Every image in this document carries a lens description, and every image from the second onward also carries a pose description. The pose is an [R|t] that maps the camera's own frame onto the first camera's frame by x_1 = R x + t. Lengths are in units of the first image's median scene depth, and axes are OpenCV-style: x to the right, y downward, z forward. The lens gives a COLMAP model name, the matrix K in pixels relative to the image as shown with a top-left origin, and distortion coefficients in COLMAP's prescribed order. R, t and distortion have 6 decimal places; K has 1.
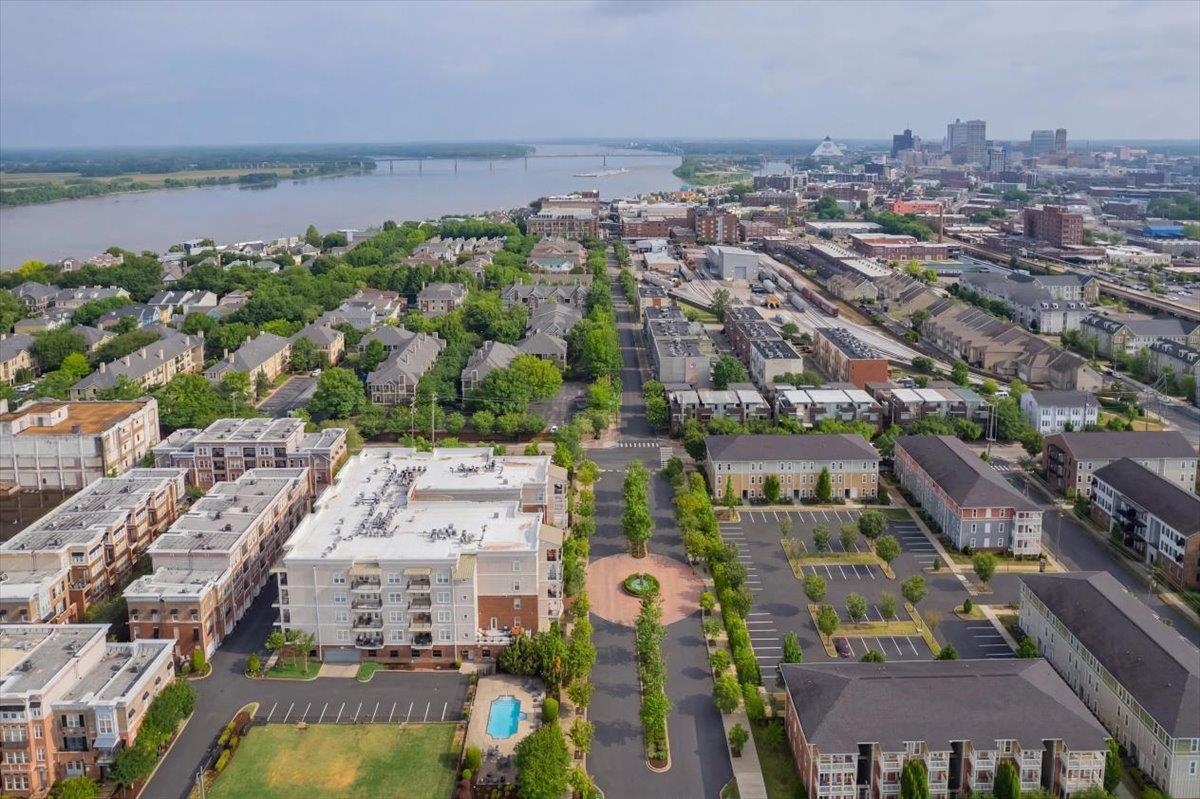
lens RADIAL K [[1040.2, 0, 600.7], [0, 1040.2, 437.6], [0, 0, 1]] dist [-0.080263, 0.018385]
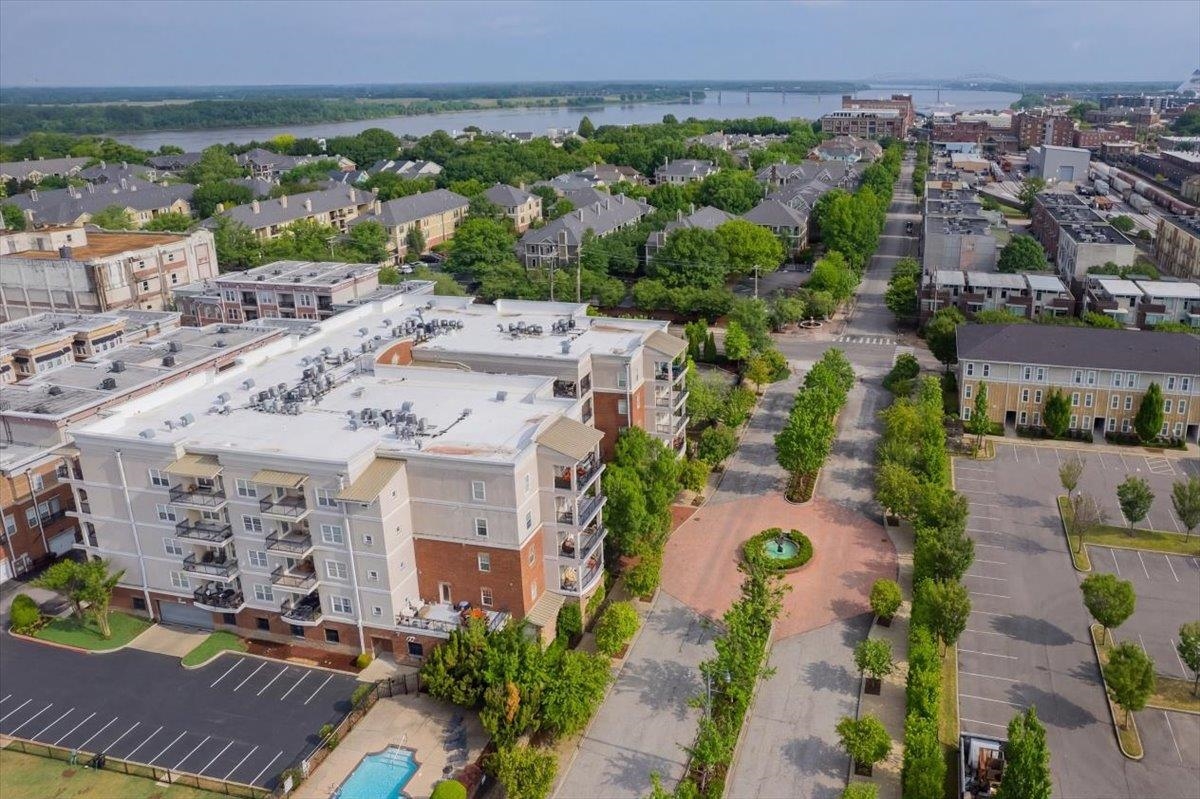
lens RADIAL K [[1040.2, 0, 600.7], [0, 1040.2, 437.6], [0, 0, 1]] dist [-0.080263, 0.018385]
pose [[0.956746, 0.092157, -0.275943, 0.082042], [-0.072673, 0.994139, 0.080046, 0.037980], [0.281702, -0.056530, 0.957835, 0.379607]]
